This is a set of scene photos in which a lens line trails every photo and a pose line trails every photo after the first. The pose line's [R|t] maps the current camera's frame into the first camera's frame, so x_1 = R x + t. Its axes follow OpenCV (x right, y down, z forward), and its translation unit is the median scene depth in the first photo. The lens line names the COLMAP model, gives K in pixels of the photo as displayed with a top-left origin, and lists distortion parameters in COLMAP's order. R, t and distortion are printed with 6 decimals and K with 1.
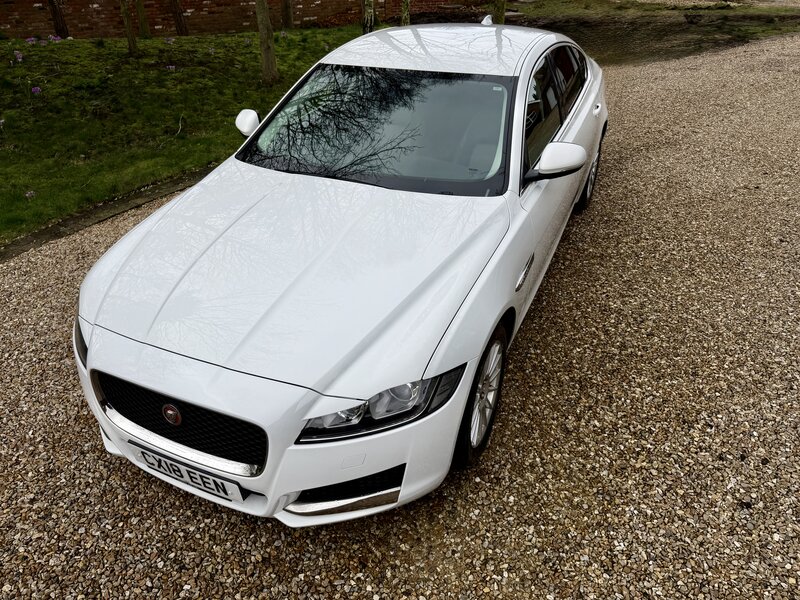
lens RADIAL K [[573.3, 0, 405.5], [0, 573.3, 303.6], [0, 0, 1]] dist [0.027602, -0.034520]
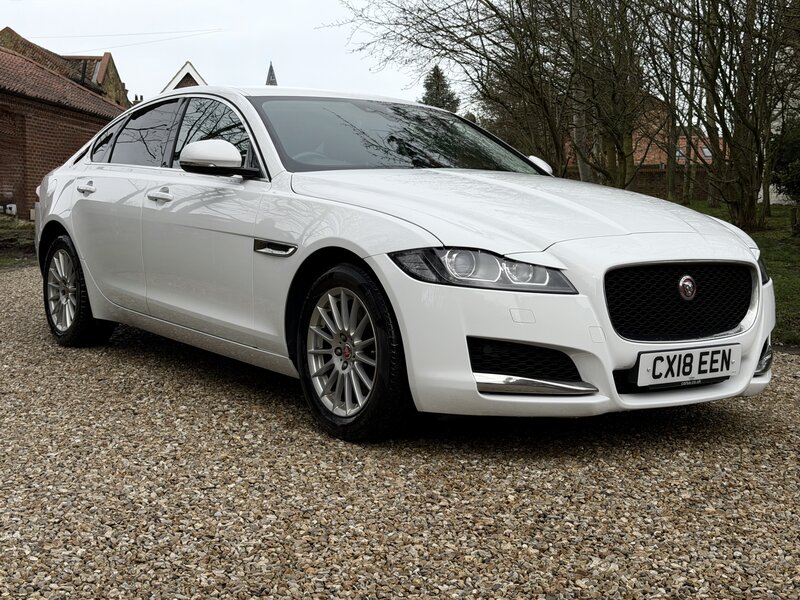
lens RADIAL K [[1144.3, 0, 397.7], [0, 1144.3, 300.0], [0, 0, 1]] dist [0.132309, 0.000000]
pose [[0.506158, -0.056973, 0.860557, -1.971187], [0.448702, 0.869532, -0.206348, 0.333185], [-0.736526, 0.490579, 0.465685, 0.387487]]
